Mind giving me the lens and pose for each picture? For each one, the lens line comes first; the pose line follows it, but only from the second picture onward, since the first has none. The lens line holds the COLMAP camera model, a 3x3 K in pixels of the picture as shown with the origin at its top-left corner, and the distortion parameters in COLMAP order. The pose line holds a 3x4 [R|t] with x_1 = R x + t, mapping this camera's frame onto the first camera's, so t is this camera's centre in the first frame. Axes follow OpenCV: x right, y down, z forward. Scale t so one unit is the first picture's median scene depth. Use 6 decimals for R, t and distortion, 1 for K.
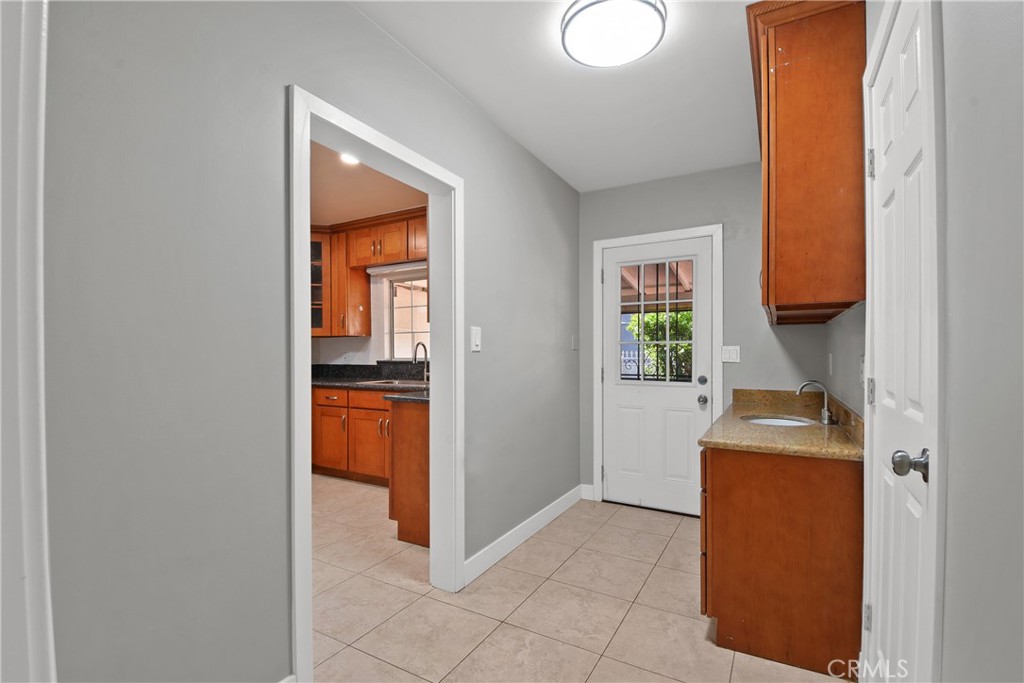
lens RADIAL K [[464.3, 0, 522.6], [0, 464.3, 357.6], [0, 0, 1]] dist [0.002971, -0.002068]
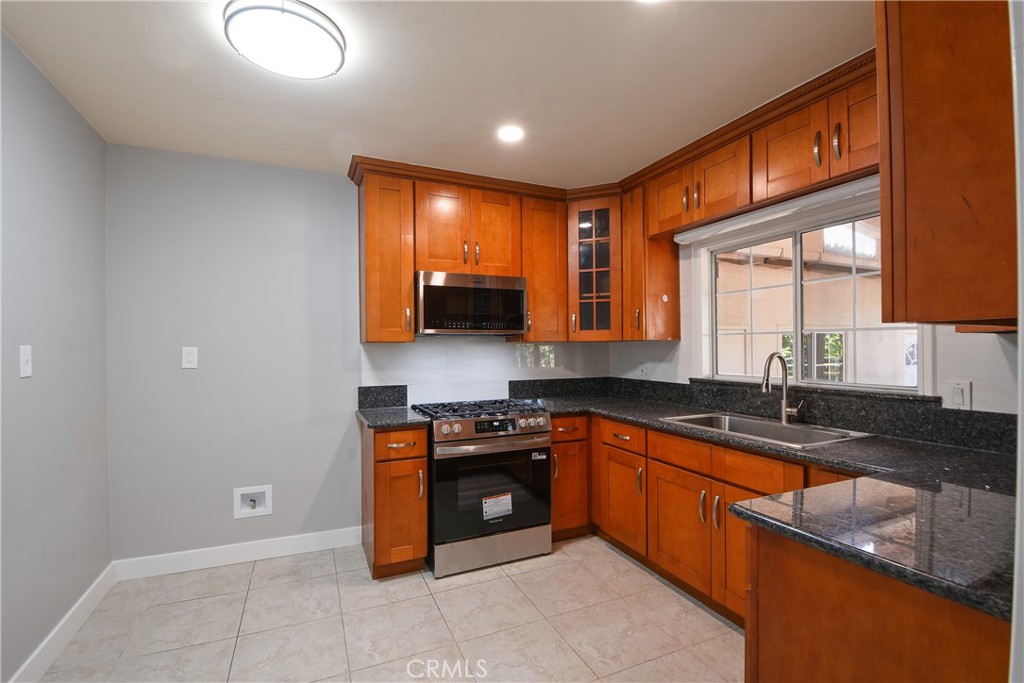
lens RADIAL K [[464.3, 0, 509.4], [0, 464.3, 344.2], [0, 0, 1]] dist [0.002971, -0.002068]
pose [[0.799300, -0.006058, -0.600902, -0.131616], [0.000701, 0.999958, -0.009149, -0.035714], [0.600932, 0.006892, 0.799270, 0.347864]]
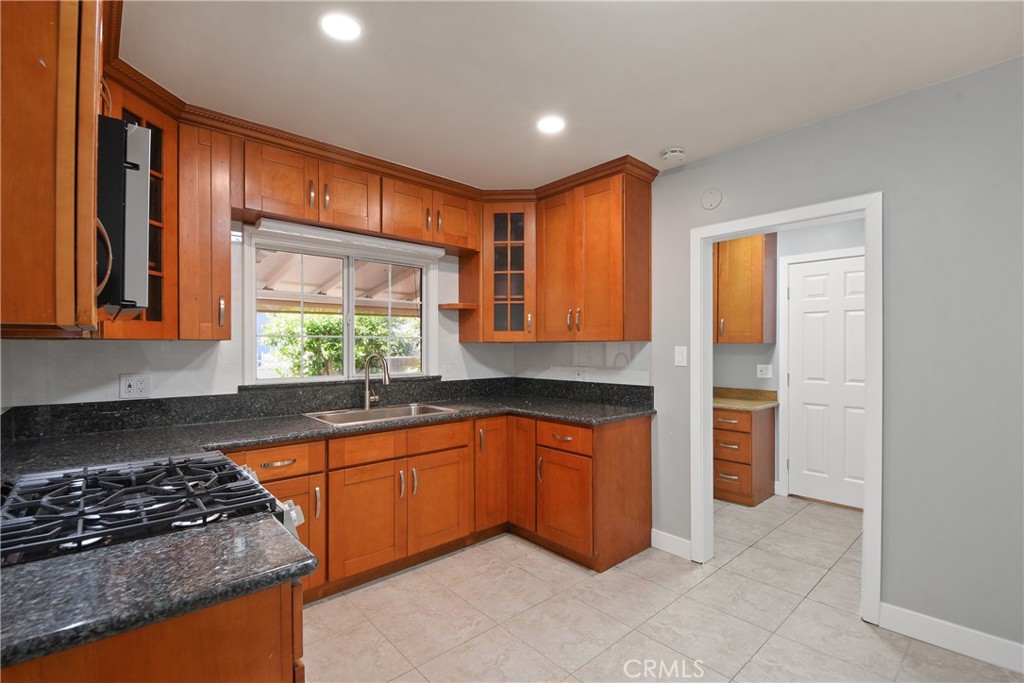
lens RADIAL K [[464.3, 0, 507.8], [0, 464.3, 350.2], [0, 0, 1]] dist [0.002971, -0.002068]
pose [[0.323351, 0.001985, 0.946277, -0.753443], [0.014730, 0.999866, -0.007131, -0.027656], [-0.946164, 0.016244, 0.323279, 0.548233]]
